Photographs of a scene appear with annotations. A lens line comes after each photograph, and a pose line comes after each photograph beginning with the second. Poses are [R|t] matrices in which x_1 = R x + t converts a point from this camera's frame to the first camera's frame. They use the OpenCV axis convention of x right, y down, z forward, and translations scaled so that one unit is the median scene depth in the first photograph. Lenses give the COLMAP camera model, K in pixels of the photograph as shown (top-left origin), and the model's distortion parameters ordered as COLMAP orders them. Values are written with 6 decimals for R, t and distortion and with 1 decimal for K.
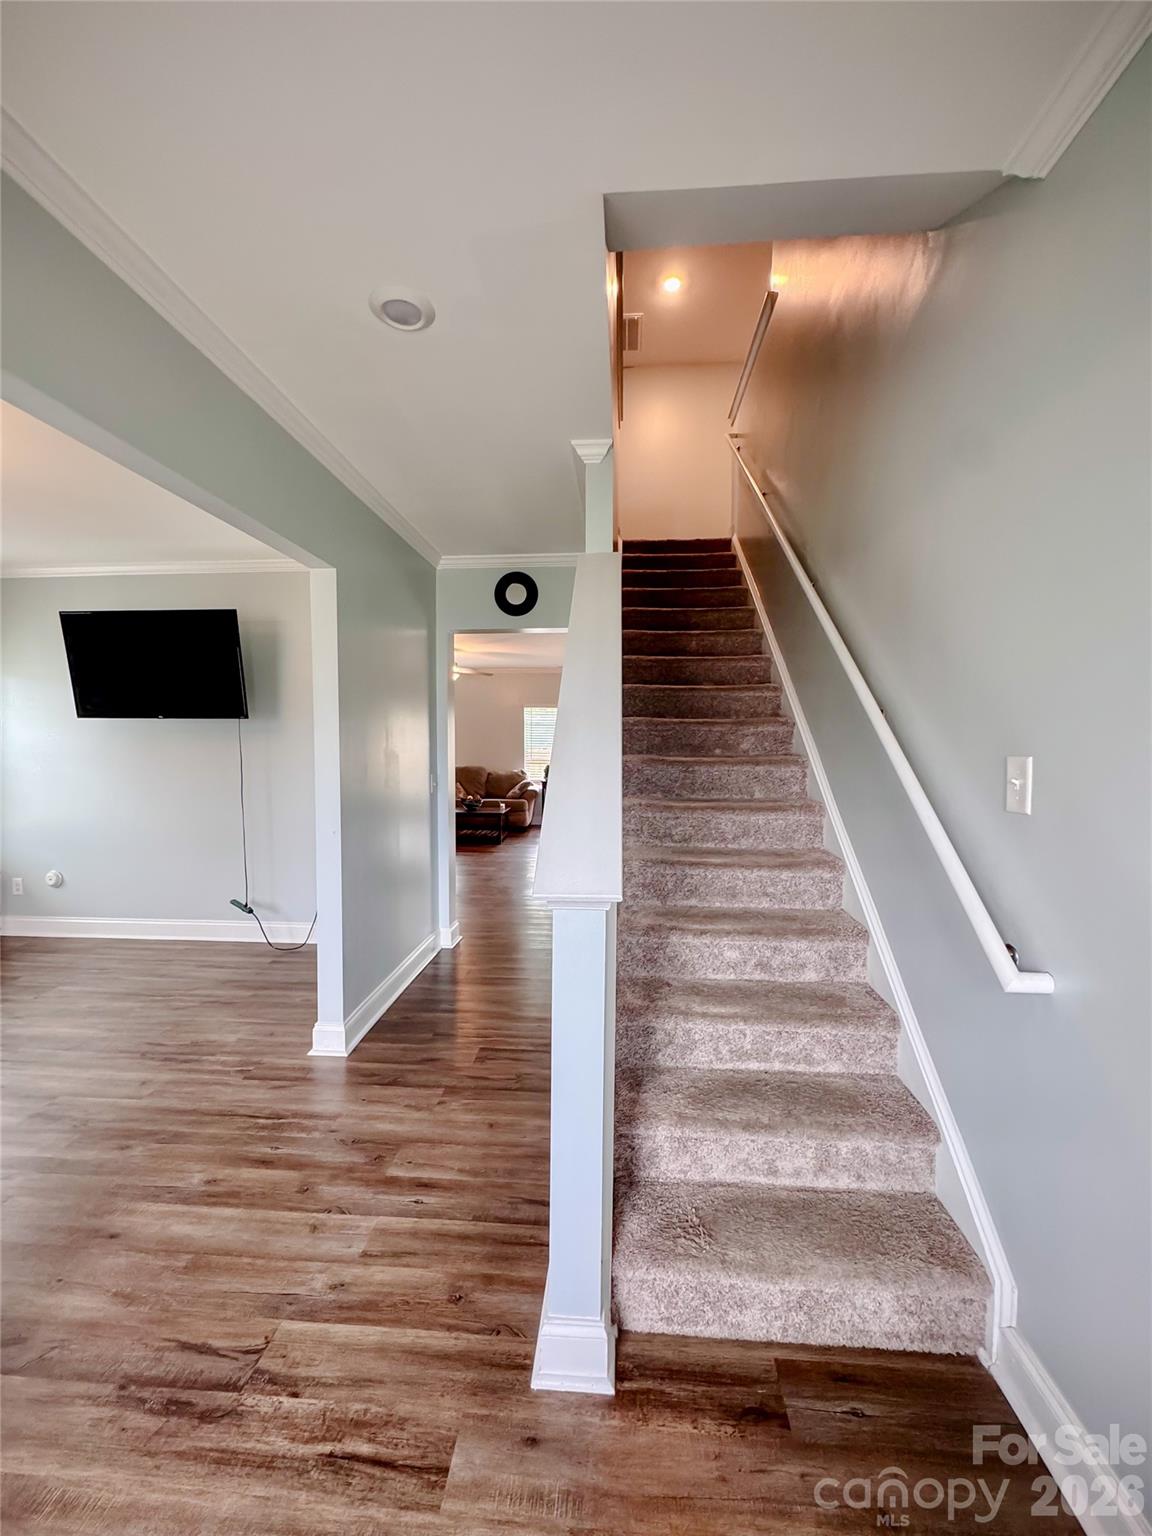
lens RADIAL K [[617.9, 0, 576.0], [0, 617.9, 768.0], [0, 0, 1]] dist [-0.002865, 0.000240]
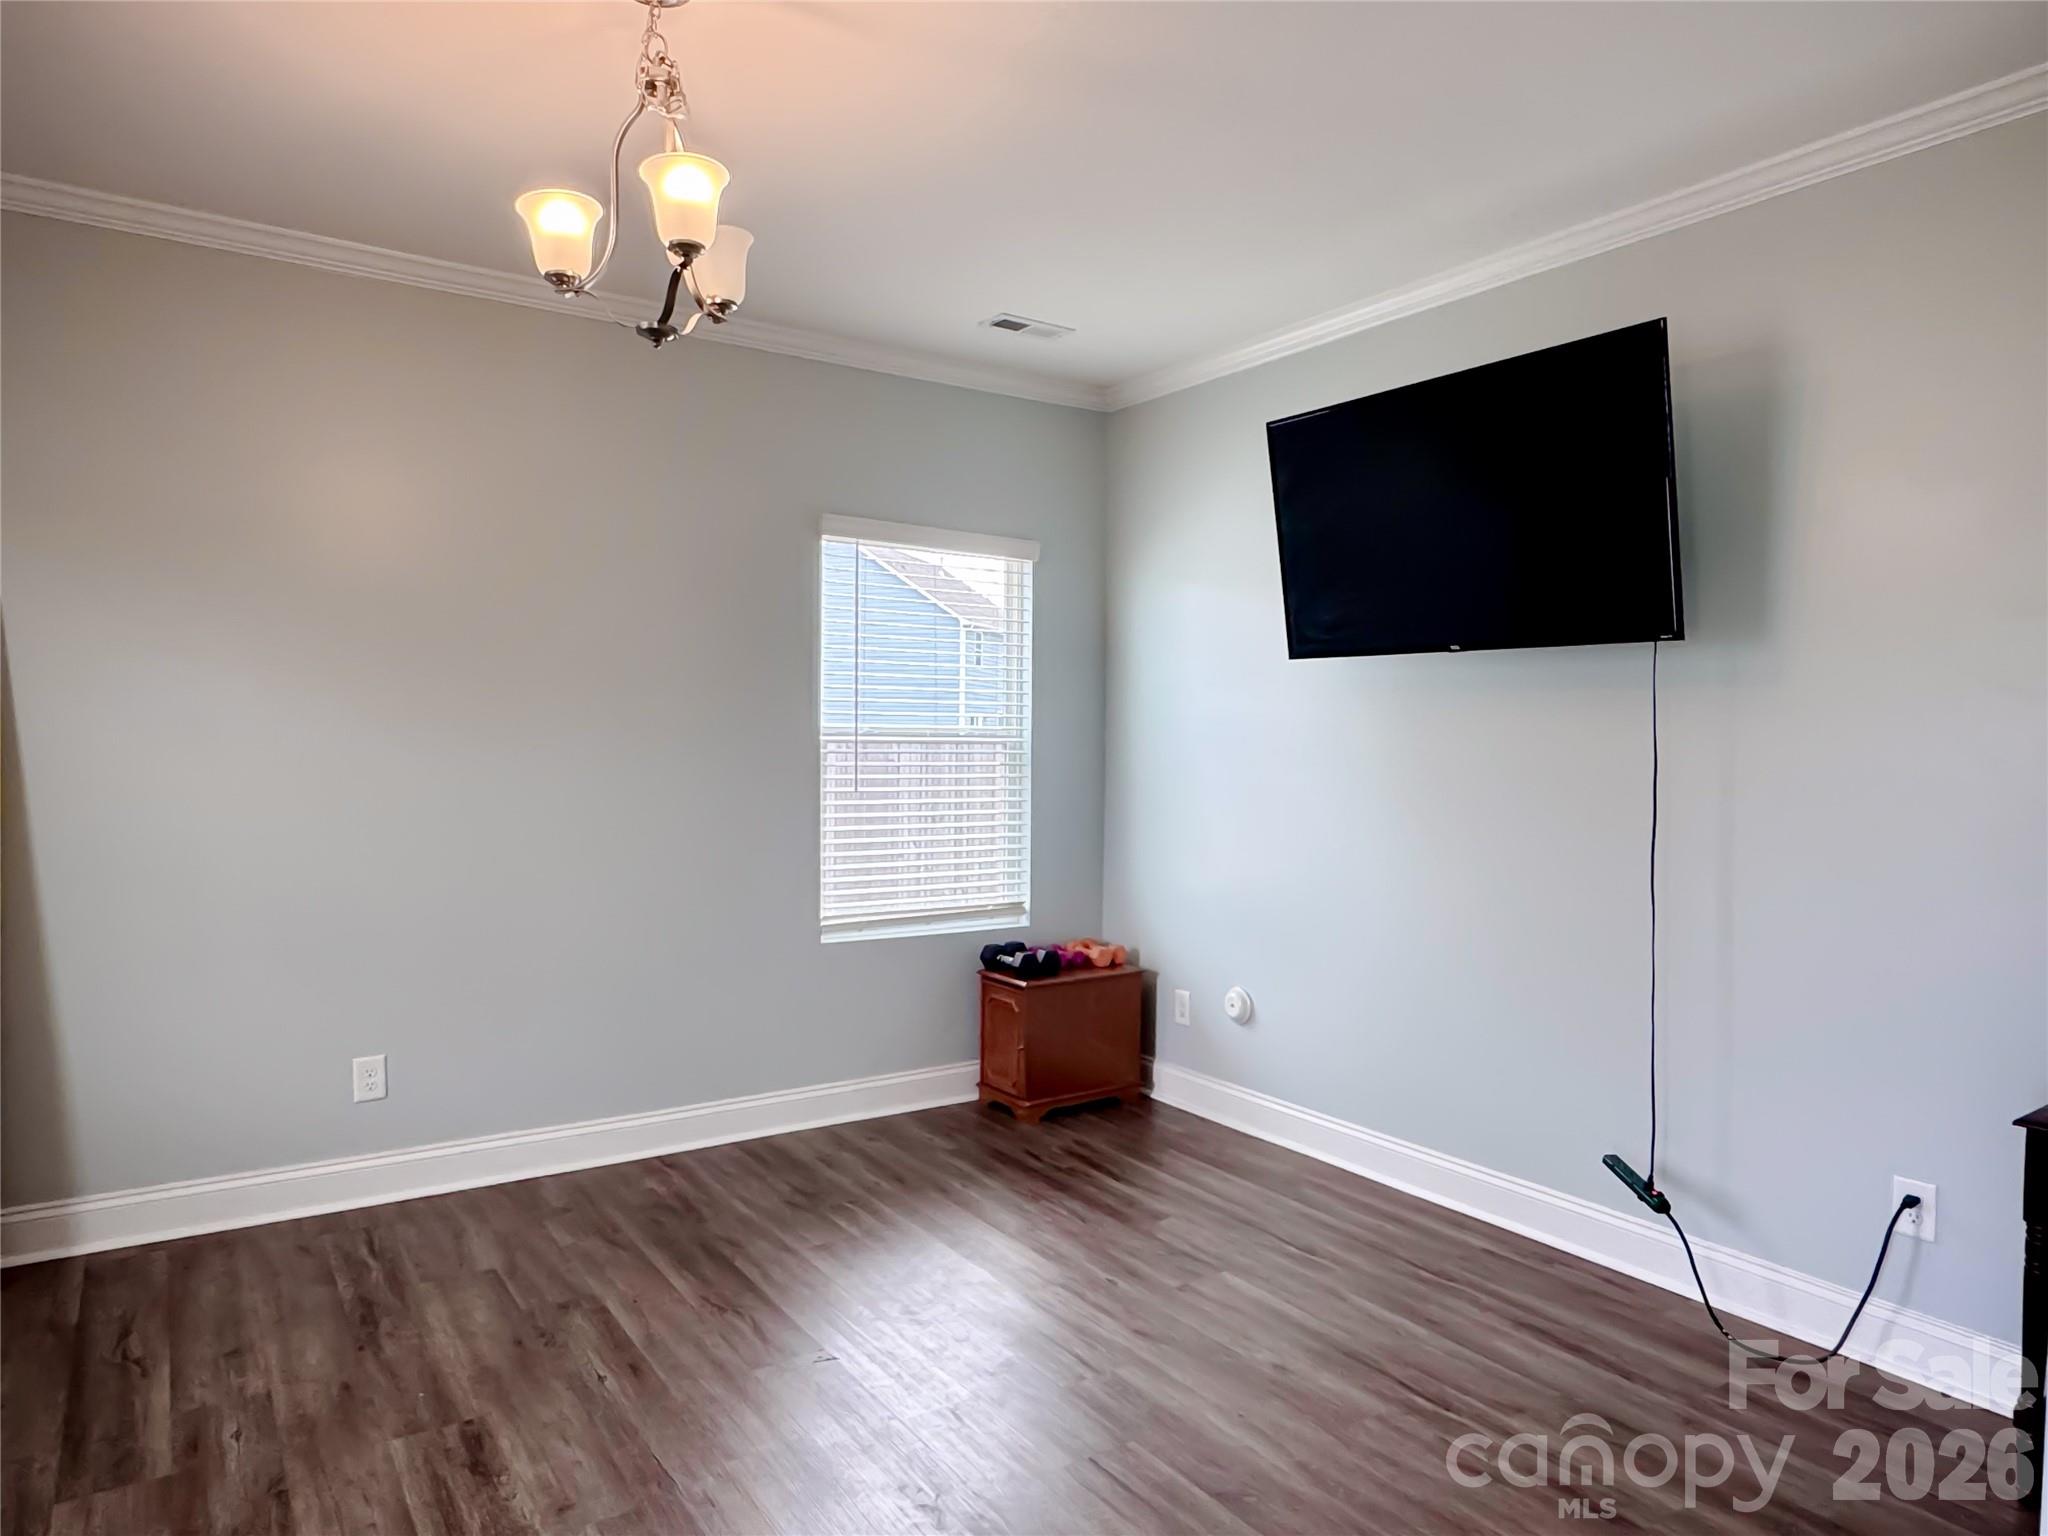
lens RADIAL K [[1293.9, 0, 1025.3], [0, 1293.9, 756.9], [0, 0, 1]] dist [0.006398, 0.001978]
pose [[0.622253, 0.022599, -0.782490, -0.203995], [-0.044699, 0.998978, -0.006695, 0.003975], [0.781539, 0.039142, 0.622627, 0.286202]]
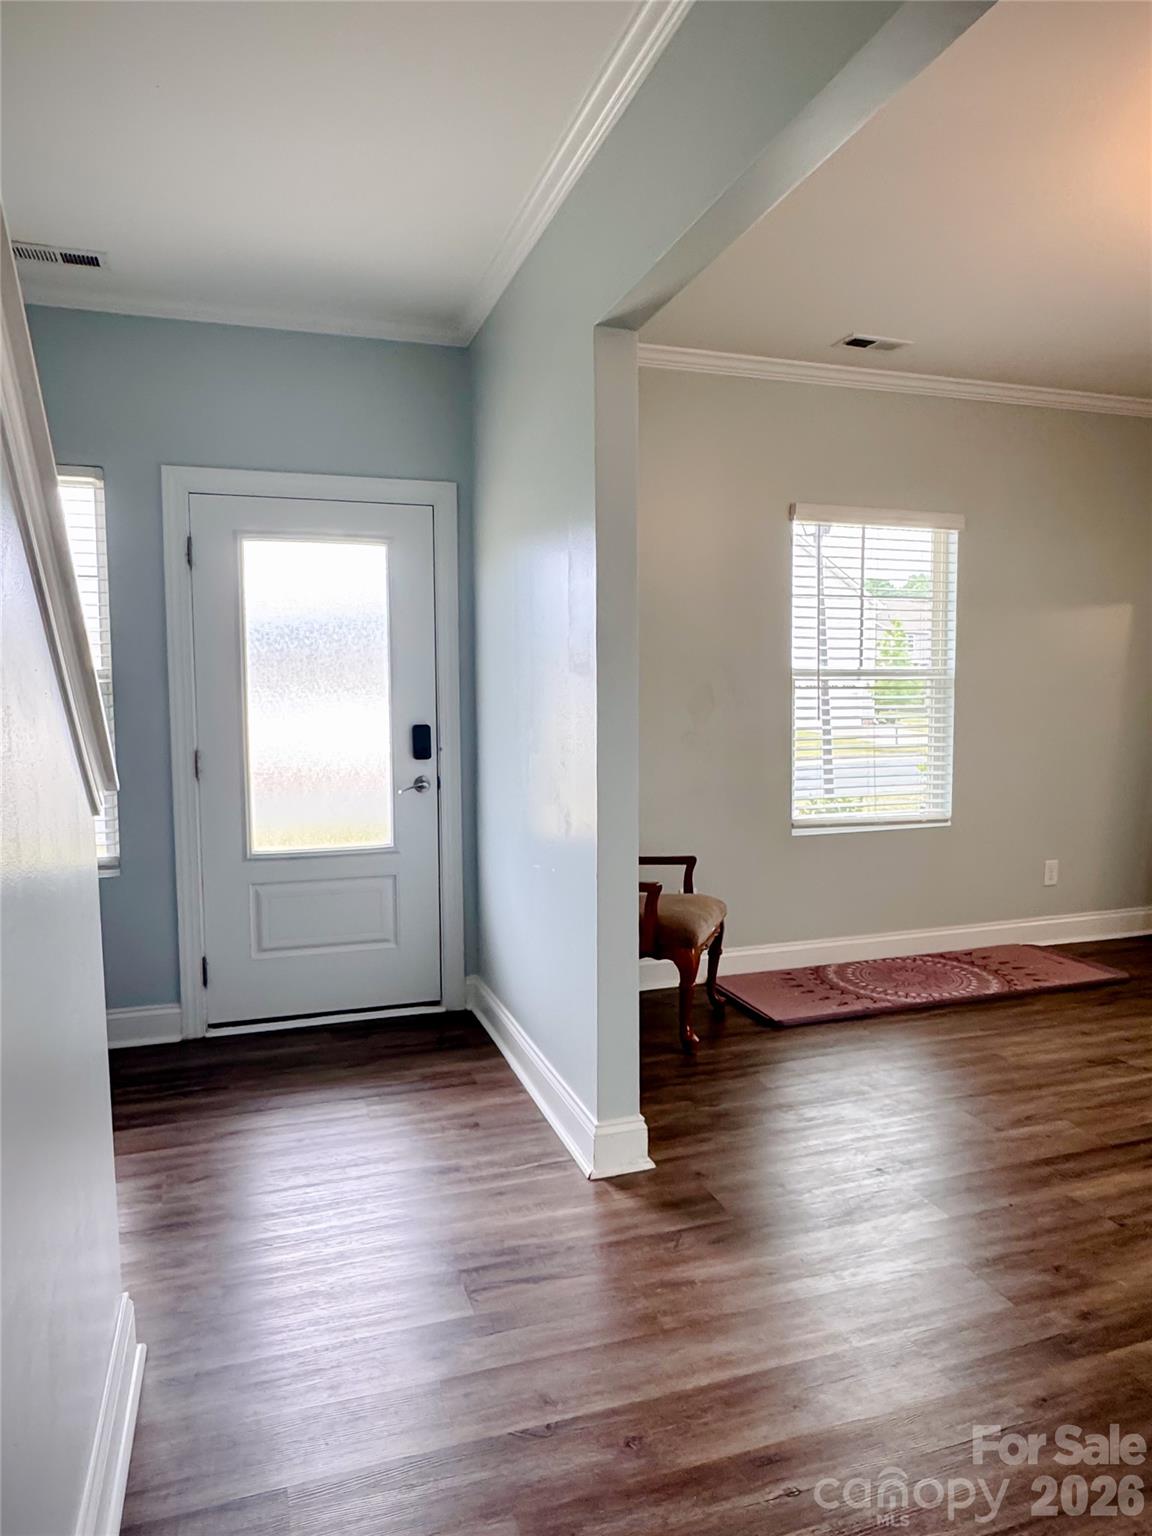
lens RADIAL K [[981.2, 0, 576.0], [0, 981.2, 768.0], [0, 0, 1]] dist [-0.003845, 0.001979]
pose [[-0.920747, 0.042702, -0.387816, 0.008447], [-0.006032, 0.992316, 0.123586, -0.054842], [0.390113, 0.116131, -0.913414, 2.083348]]
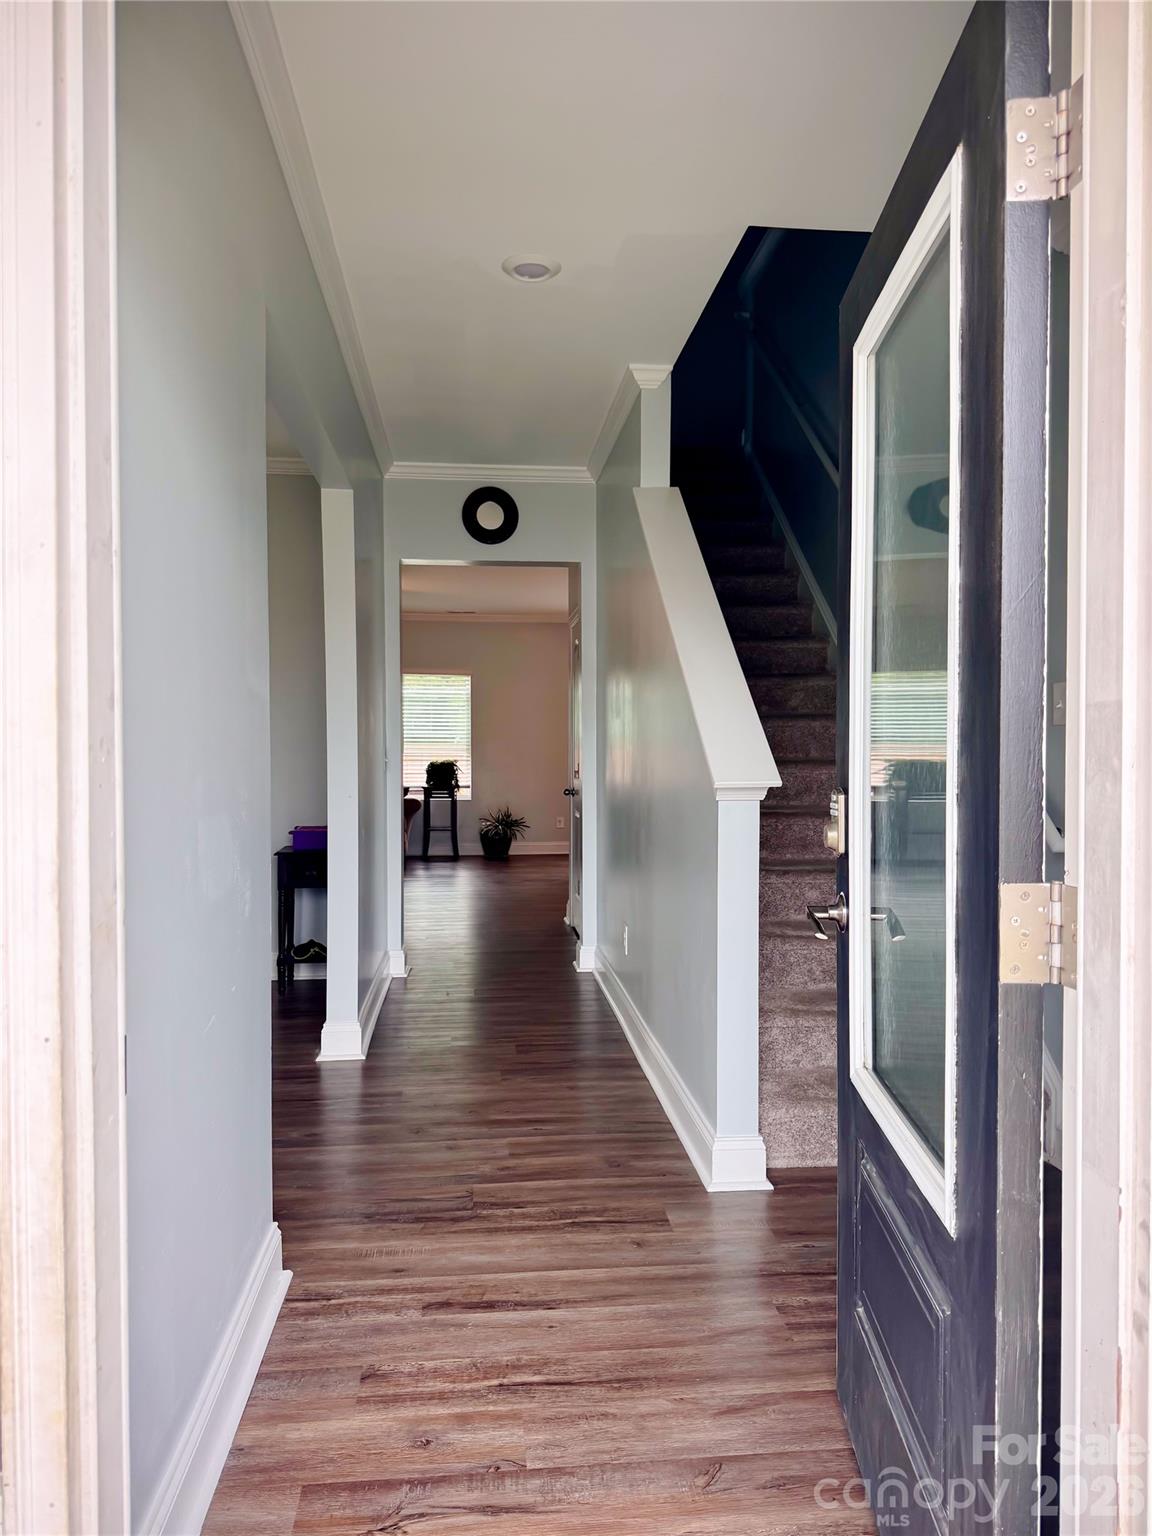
lens RADIAL K [[1091.7, 0, 576.0], [0, 1091.7, 768.0], [0, 0, 1]] dist [0.094307, -0.001273]
pose [[0.984586, -0.003115, 0.174871, -0.452050], [0.007256, 0.999708, -0.023050, 0.134353], [-0.174749, 0.023963, 0.984321, -0.724240]]
